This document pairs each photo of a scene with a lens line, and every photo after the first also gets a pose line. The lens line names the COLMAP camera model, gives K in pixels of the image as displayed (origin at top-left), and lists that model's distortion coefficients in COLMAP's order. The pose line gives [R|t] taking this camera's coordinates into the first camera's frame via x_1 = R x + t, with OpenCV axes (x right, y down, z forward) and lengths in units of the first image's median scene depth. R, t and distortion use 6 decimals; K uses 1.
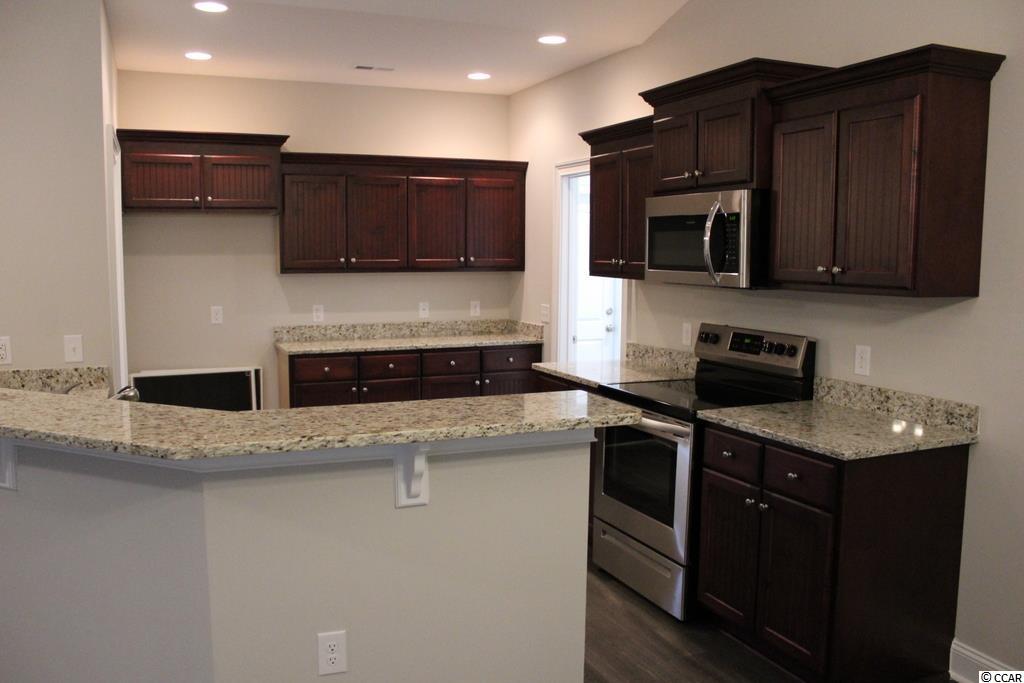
lens RADIAL K [[839.6, 0, 512.0], [0, 839.6, 341.5], [0, 0, 1]] dist [-0.108632, 0.000585]
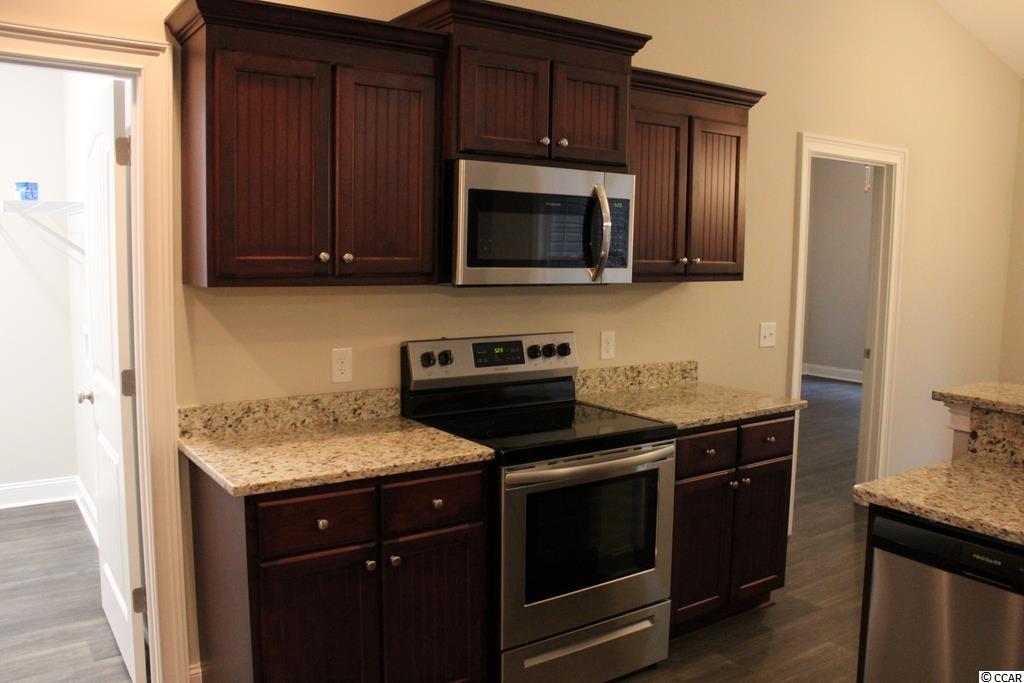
lens RADIAL K [[839.6, 0, 512.0], [0, 839.6, 341.5], [0, 0, 1]] dist [-0.108632, 0.000585]
pose [[-0.187017, -0.109193, 0.976269, -0.582012], [0.091343, 0.987565, 0.127954, -0.126396], [-0.978101, 0.113105, -0.174718, 1.256094]]
